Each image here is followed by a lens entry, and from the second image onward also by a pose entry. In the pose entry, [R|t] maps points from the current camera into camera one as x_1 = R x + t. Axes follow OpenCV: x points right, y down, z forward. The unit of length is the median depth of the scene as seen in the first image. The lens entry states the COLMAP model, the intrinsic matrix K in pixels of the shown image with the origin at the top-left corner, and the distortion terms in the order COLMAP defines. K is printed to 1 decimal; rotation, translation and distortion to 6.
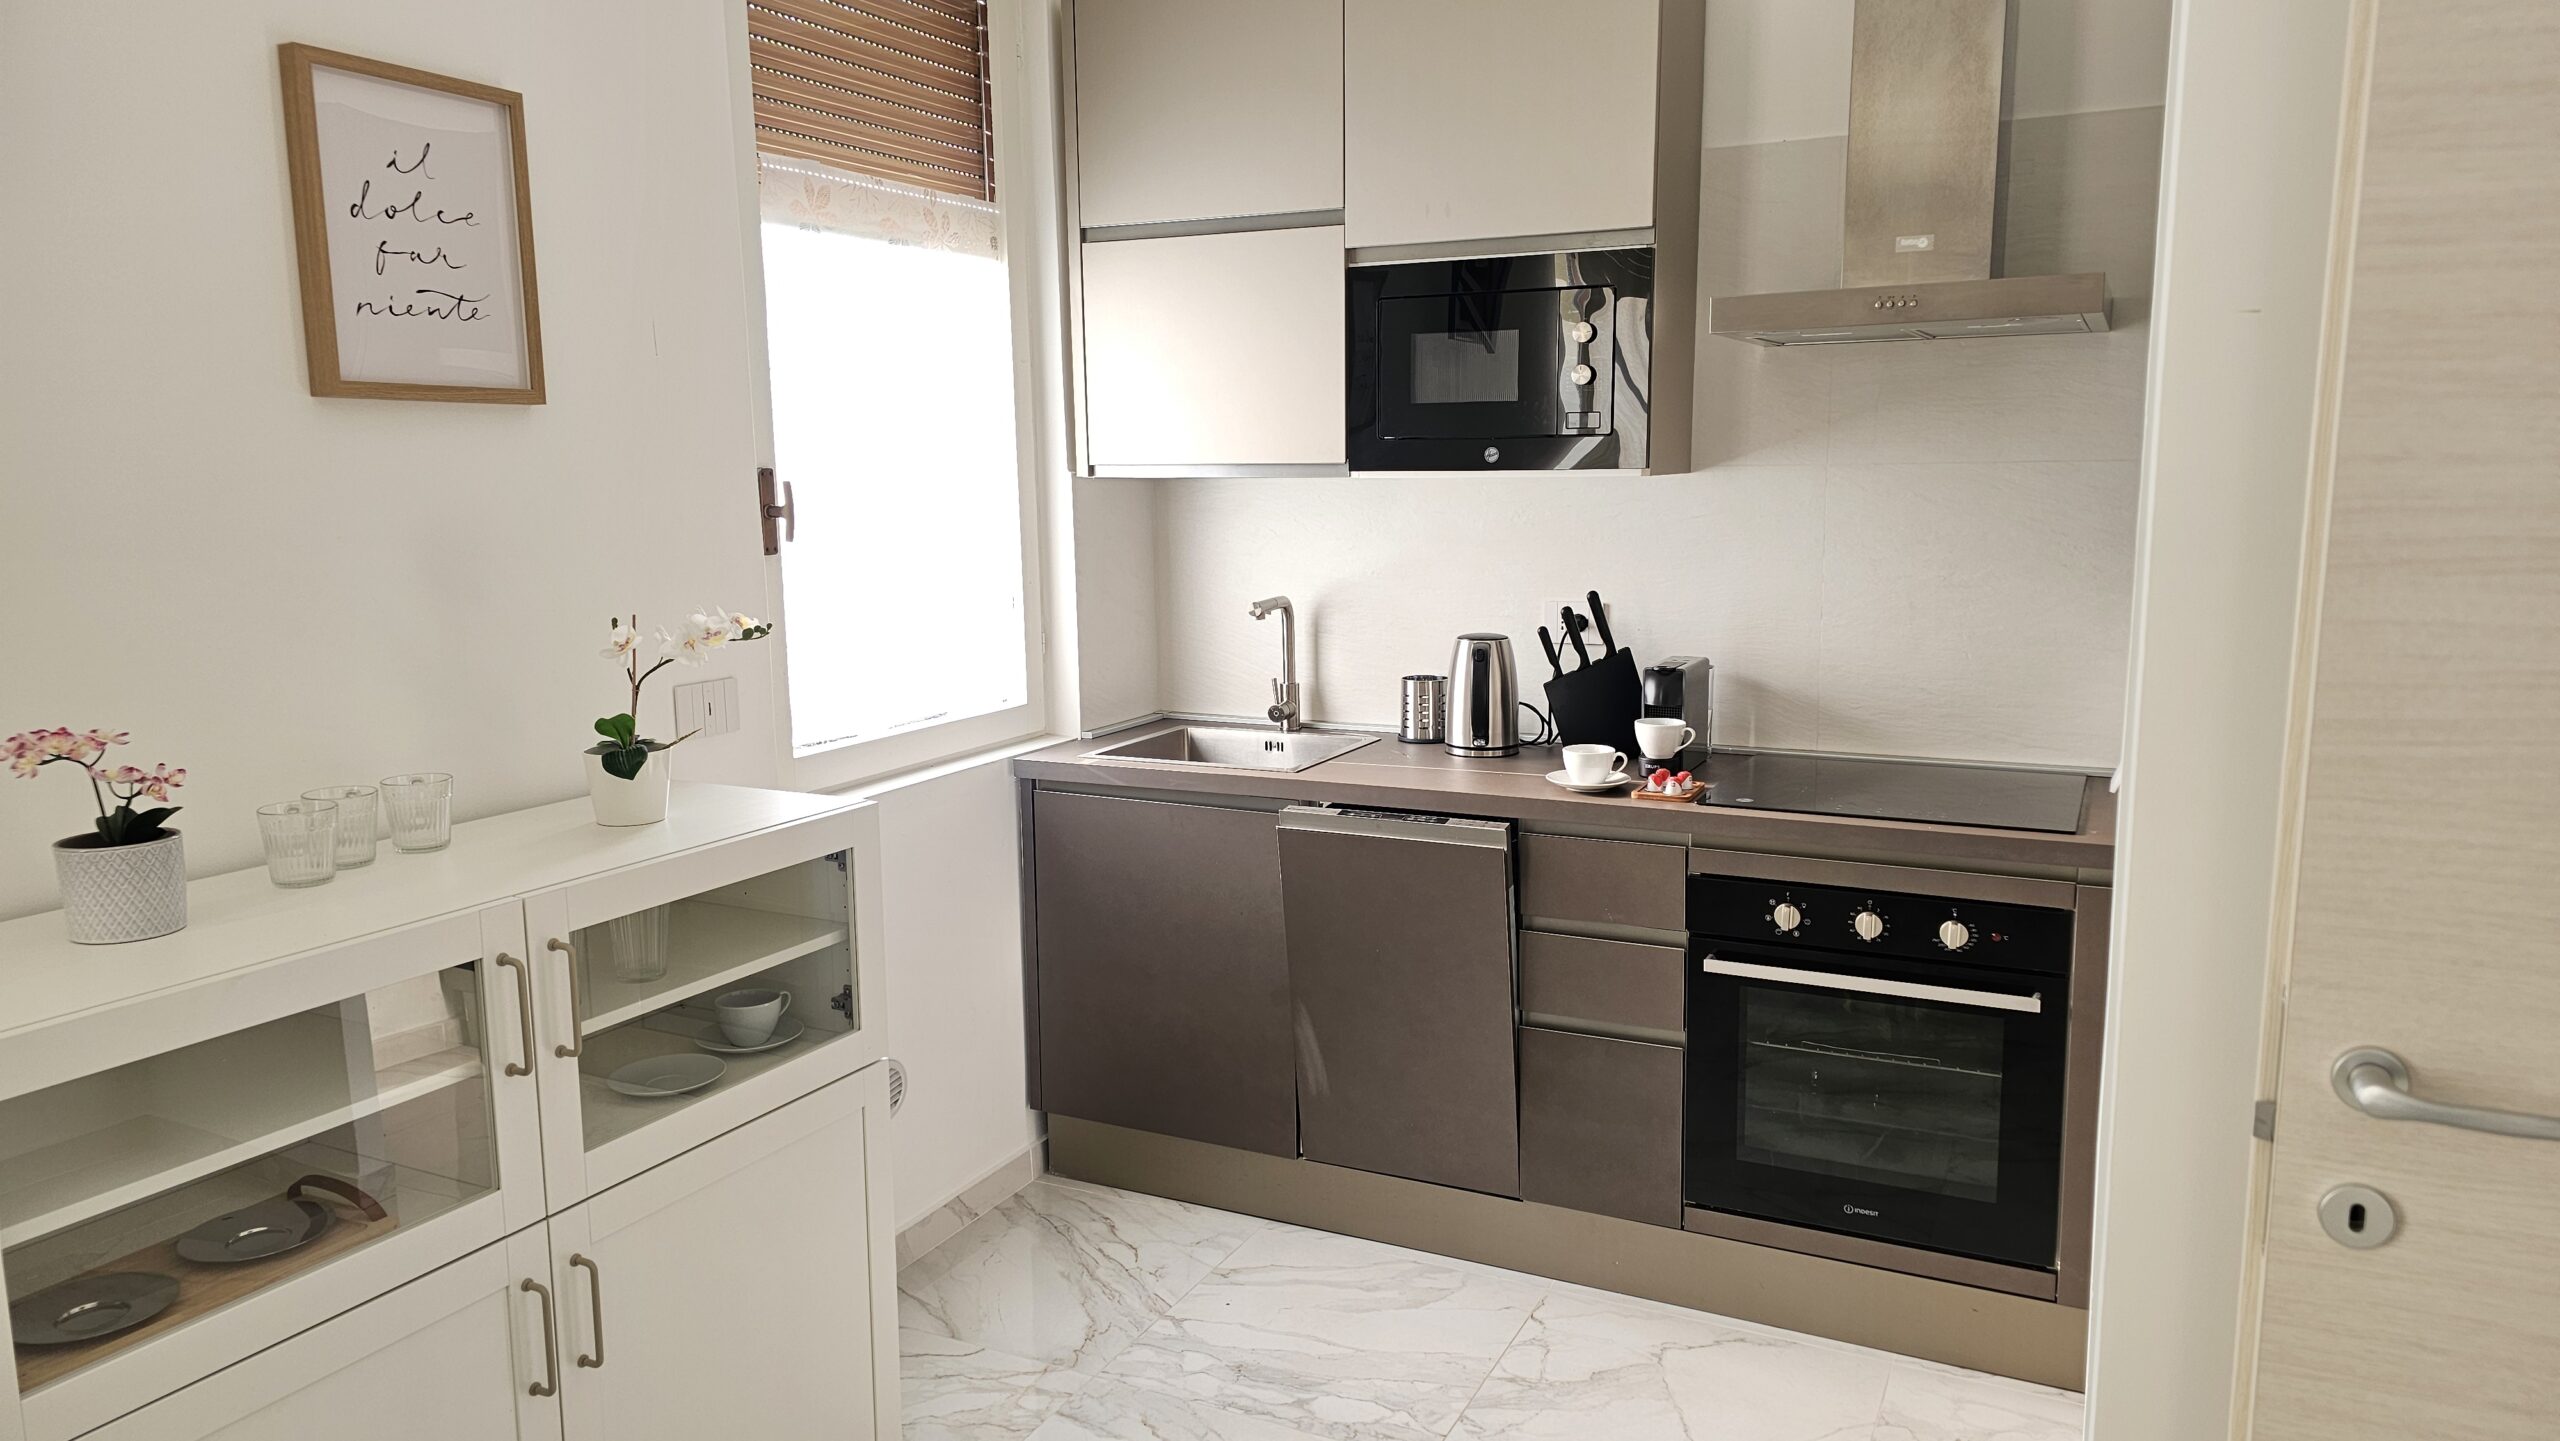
lens RADIAL K [[1718.6, 0, 1275.6], [0, 1718.6, 713.1], [0, 0, 1]] dist [0.064210, -0.049240]
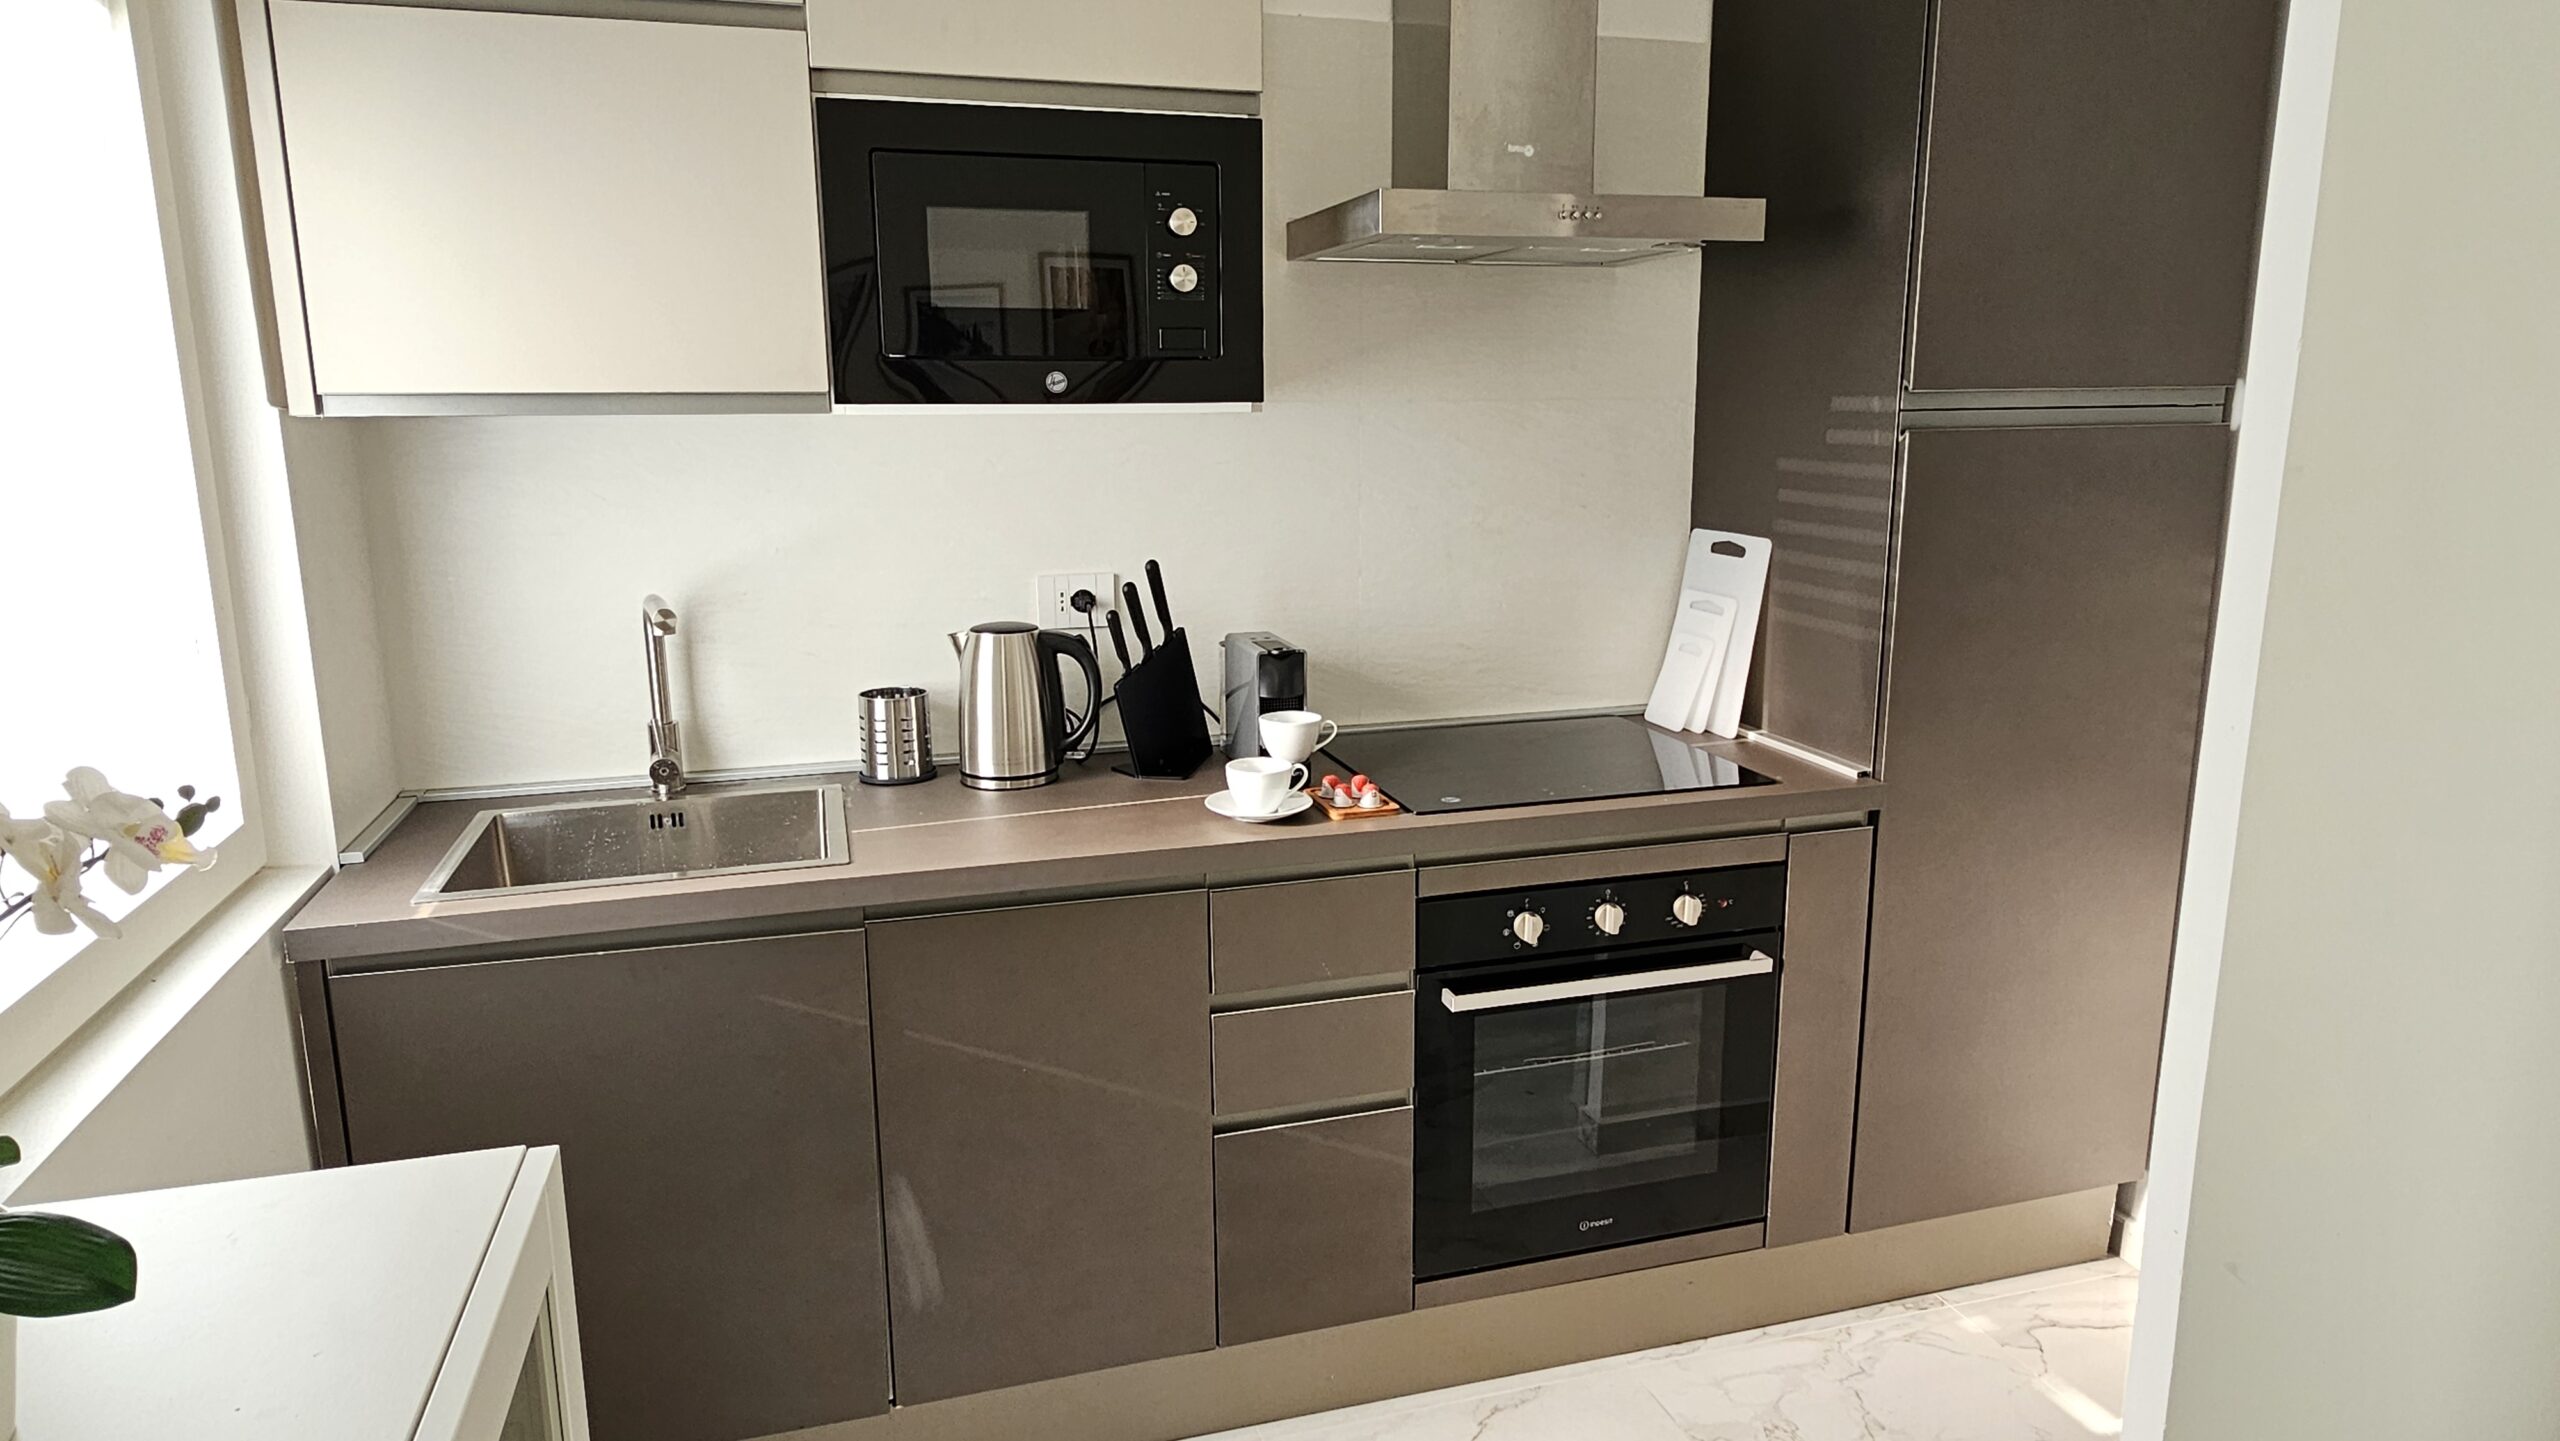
lens RADIAL K [[1598.7, 0, 1325.5], [0, 1598.7, 708.7], [0, 0, 1]] dist [-0.019464, -0.000271]
pose [[0.720253, -0.127283, 0.681935, -0.265189], [0.096393, 0.991850, 0.083319, -0.057382], [-0.686982, 0.005723, 0.726652, 0.424737]]
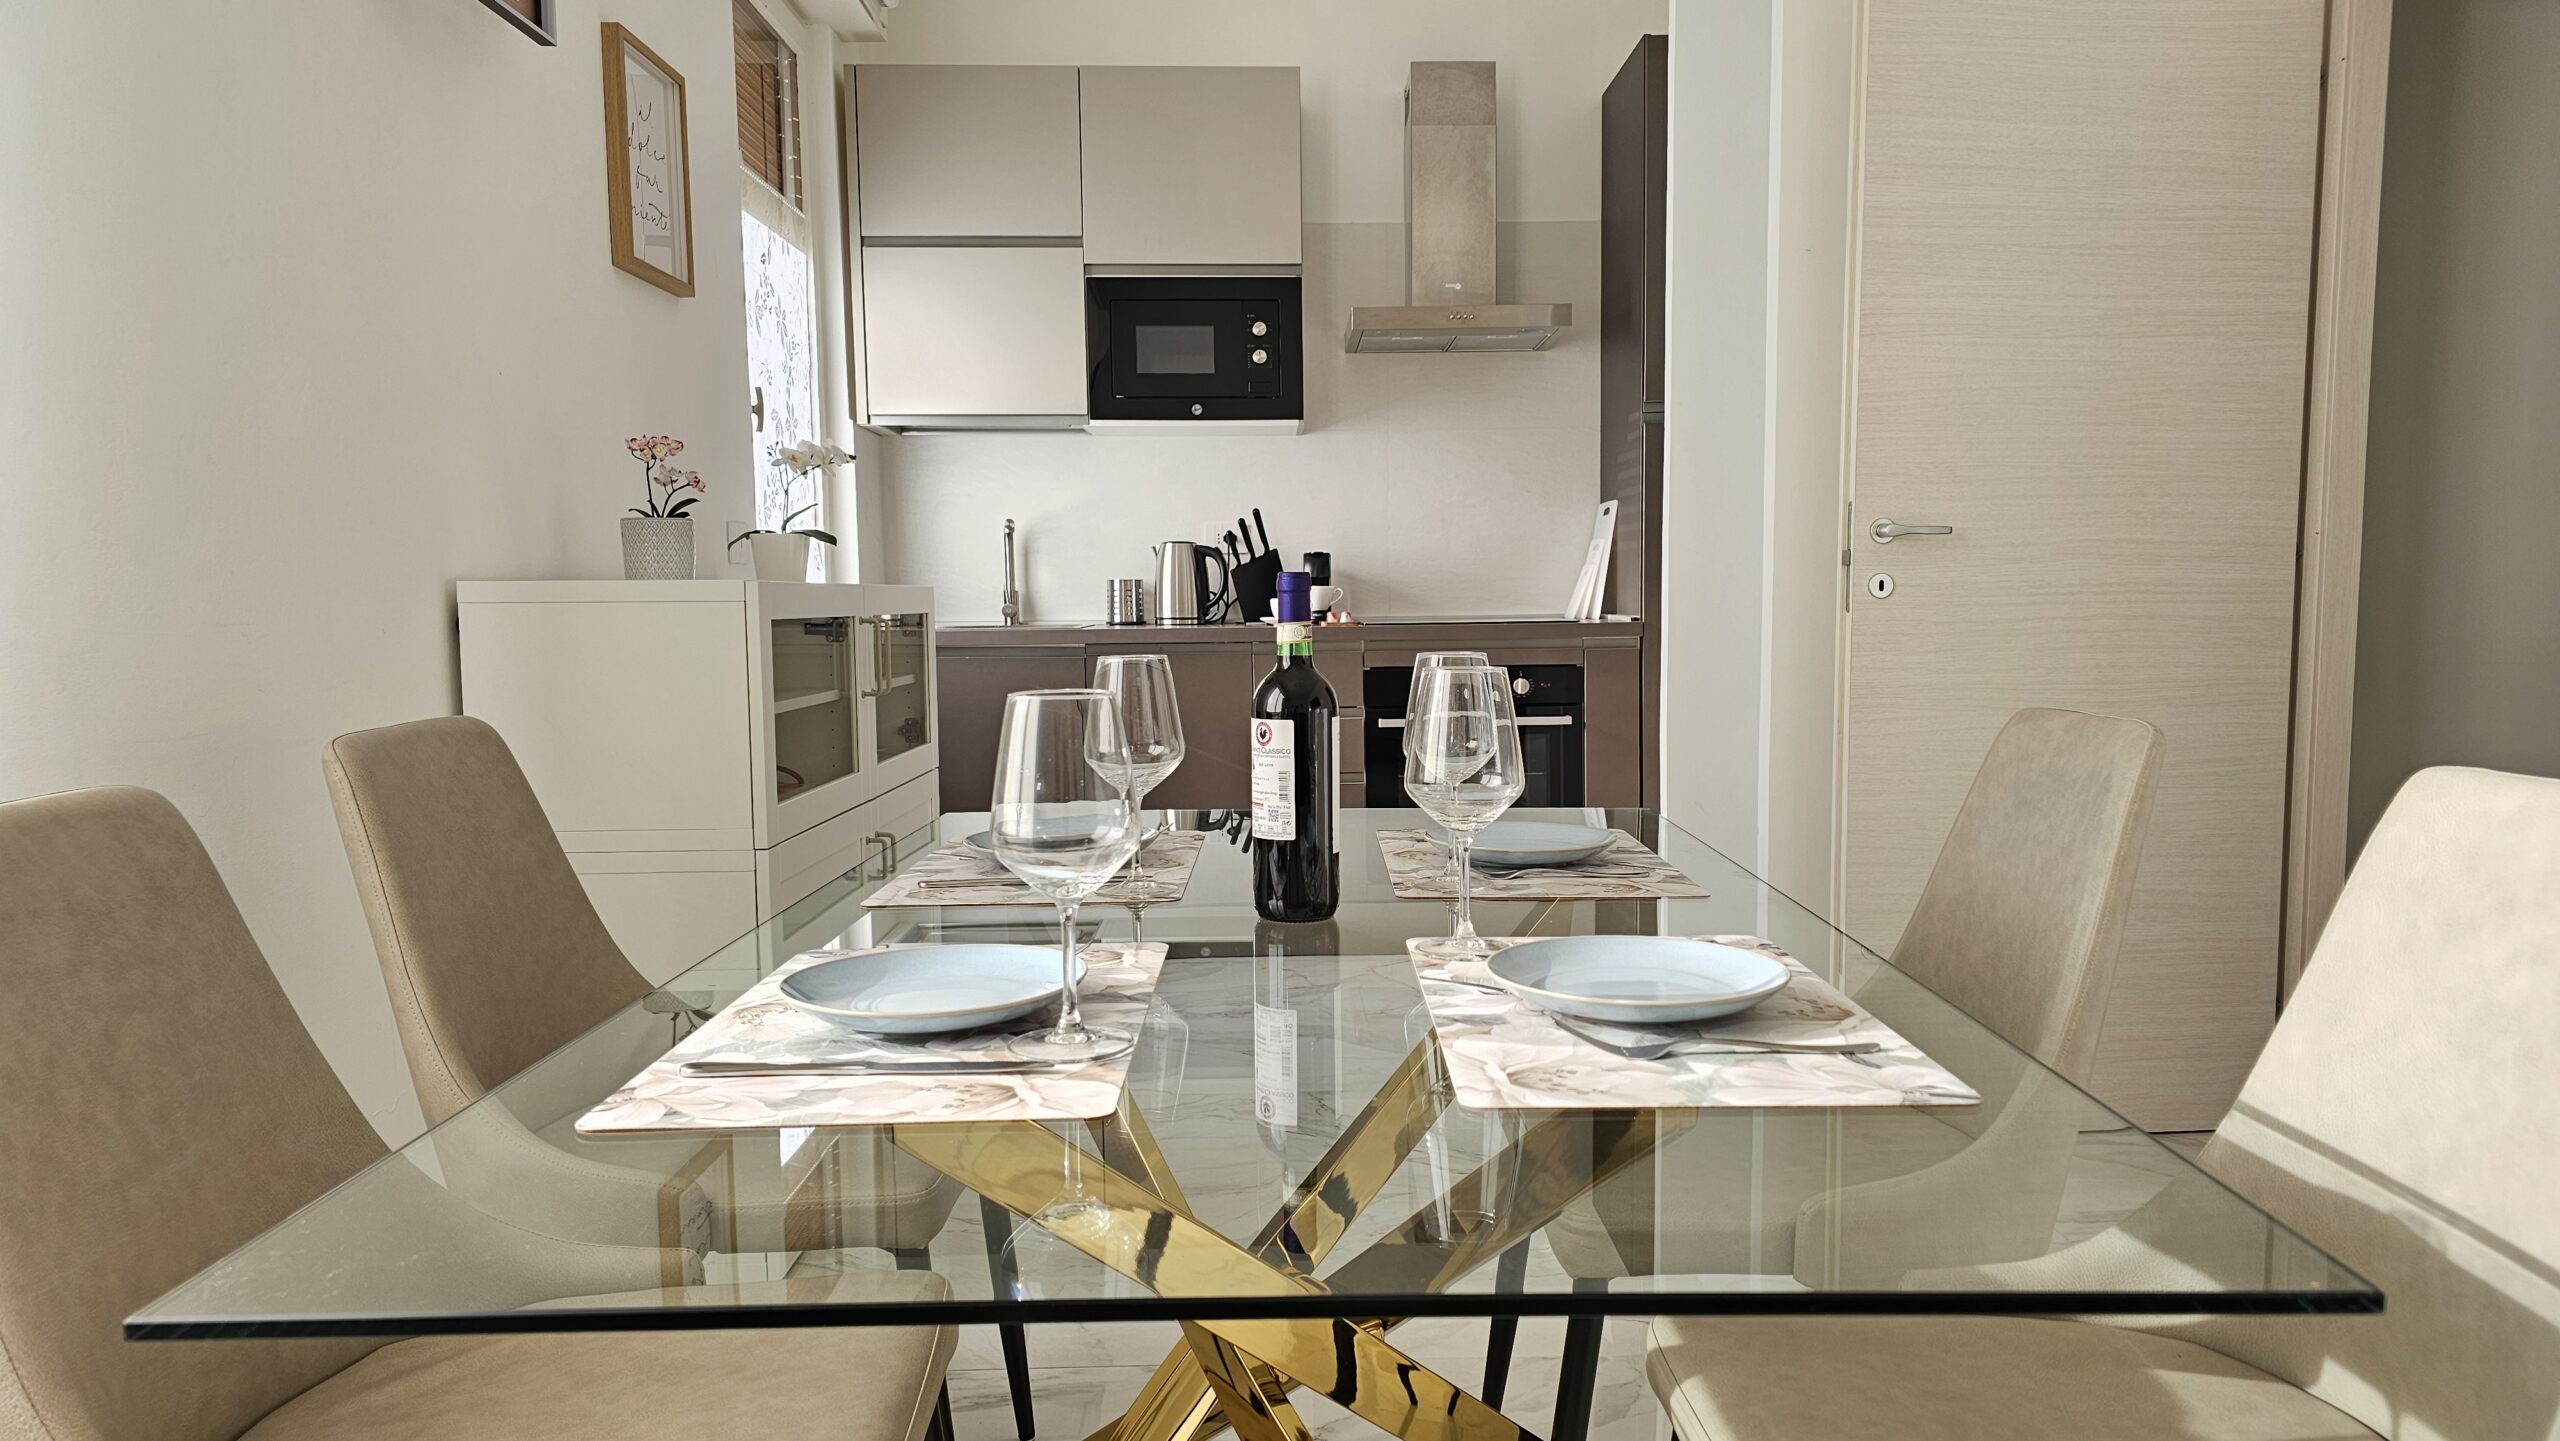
lens RADIAL K [[1718.6, 0, 1321.4], [0, 1718.6, 718.7], [0, 0, 1]] dist [0.064210, -0.049240]
pose [[0.883438, -0.034520, 0.467274, -0.467644], [0.069873, 0.995837, -0.058535, 0.201893], [-0.463308, 0.084362, 0.882173, -0.316876]]
